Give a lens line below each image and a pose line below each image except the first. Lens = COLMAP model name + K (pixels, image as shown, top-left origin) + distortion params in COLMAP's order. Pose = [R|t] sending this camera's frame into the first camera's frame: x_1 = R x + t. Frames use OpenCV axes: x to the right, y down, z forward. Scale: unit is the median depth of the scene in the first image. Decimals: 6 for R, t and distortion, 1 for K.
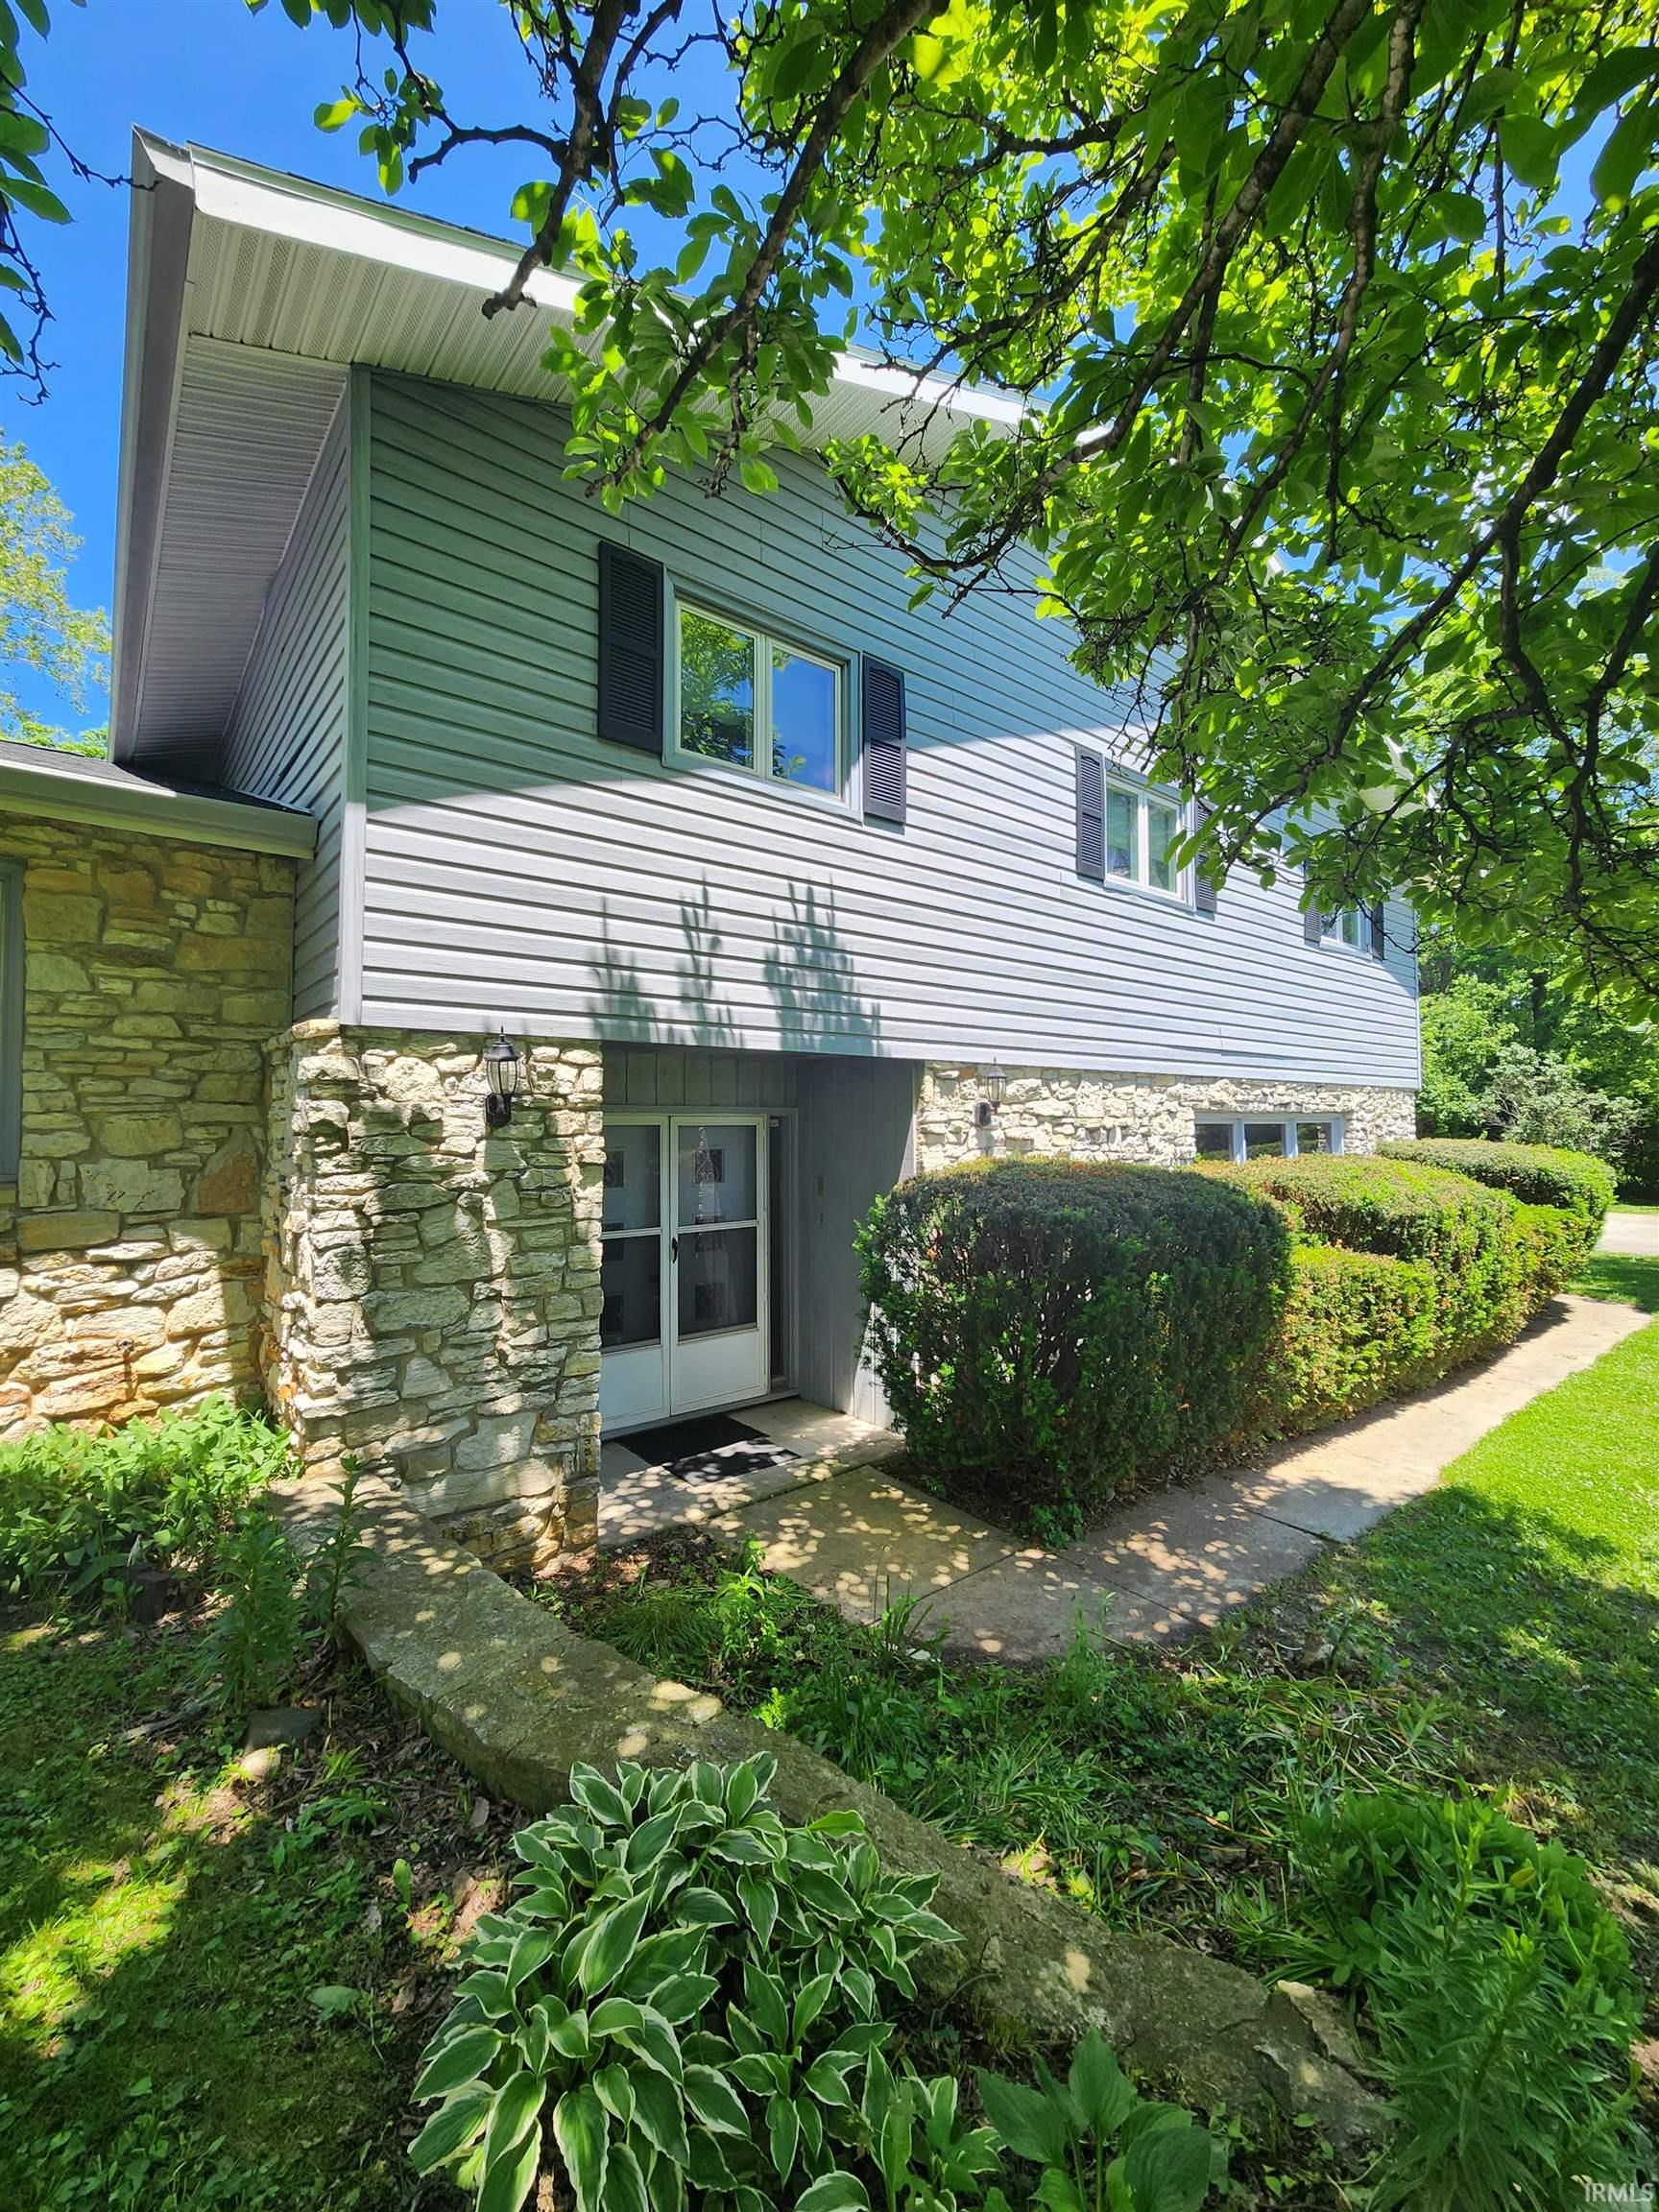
lens RADIAL K [[914.1, 0, 831.2], [0, 914.1, 1093.5], [0, 0, 1]] dist [0.007614, -0.004756]
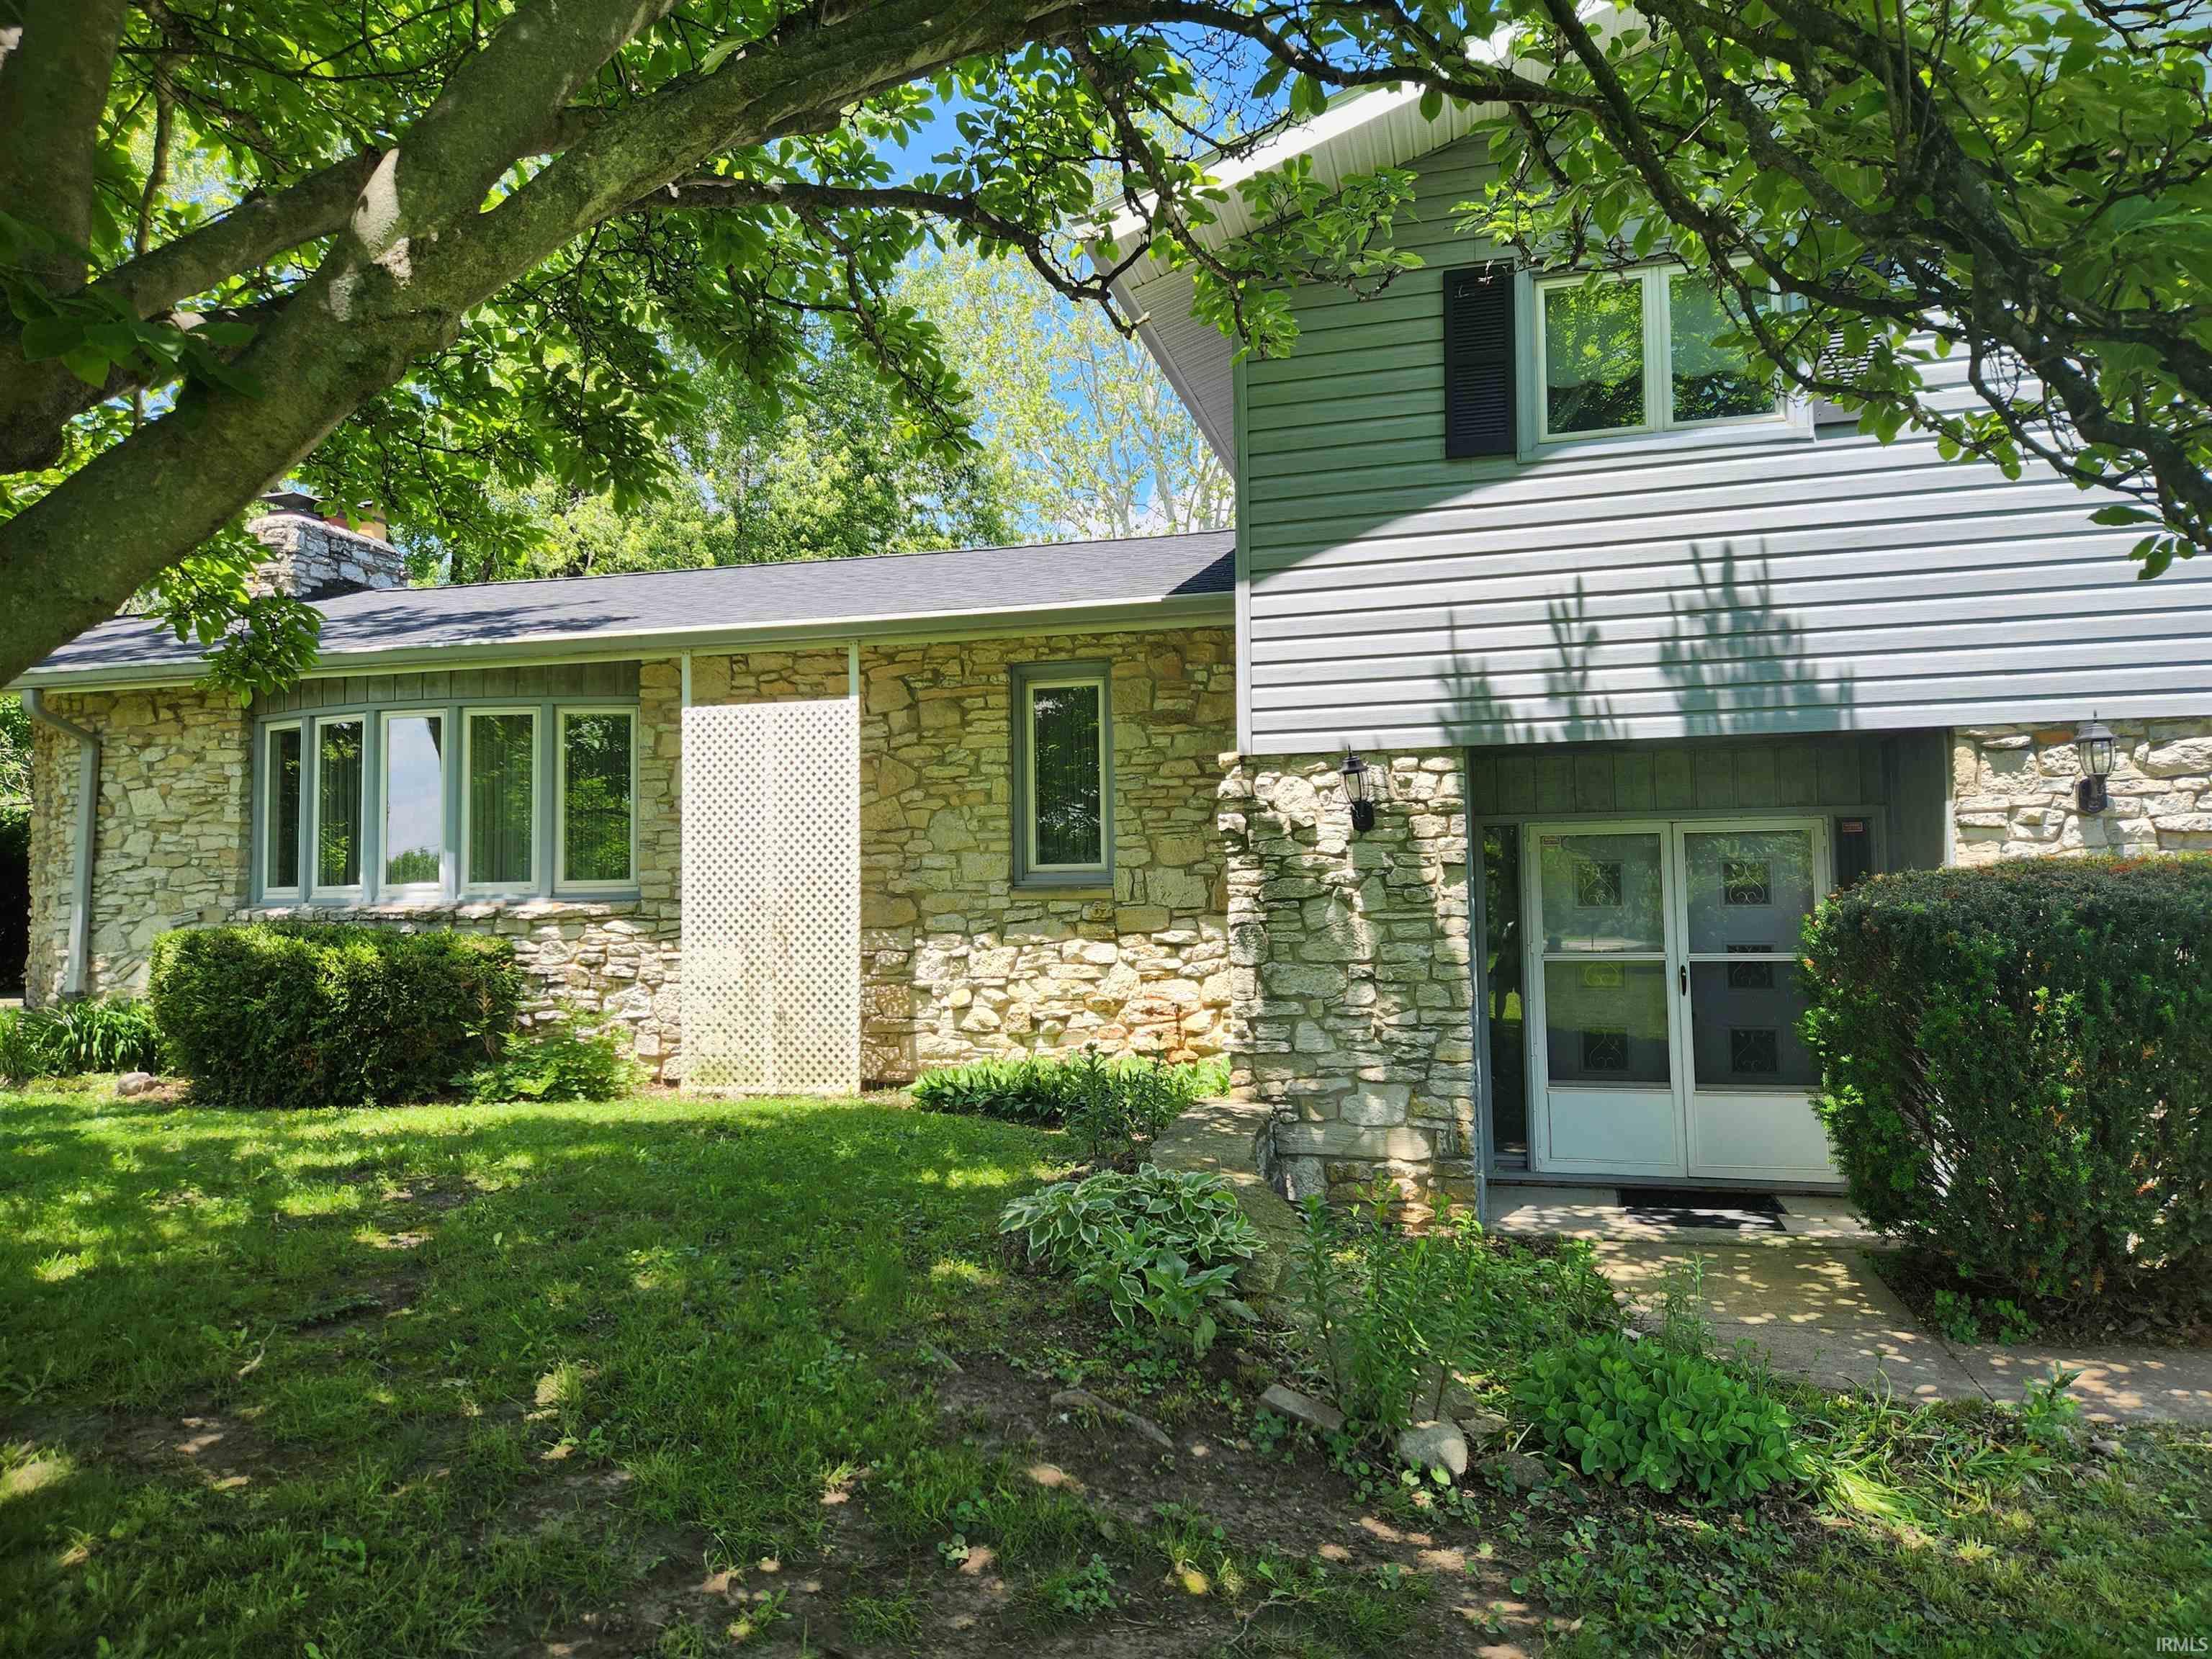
lens RADIAL K [[1474.3, 0, 1118.4], [0, 1474.3, 828.1], [0, 0, 1]] dist [0.035958, -0.001982]
pose [[0.589938, -0.047336, -0.806060, 0.897497], [0.040367, 0.998761, -0.029109, 0.070209], [0.806439, -0.015365, 0.591118, -0.327079]]
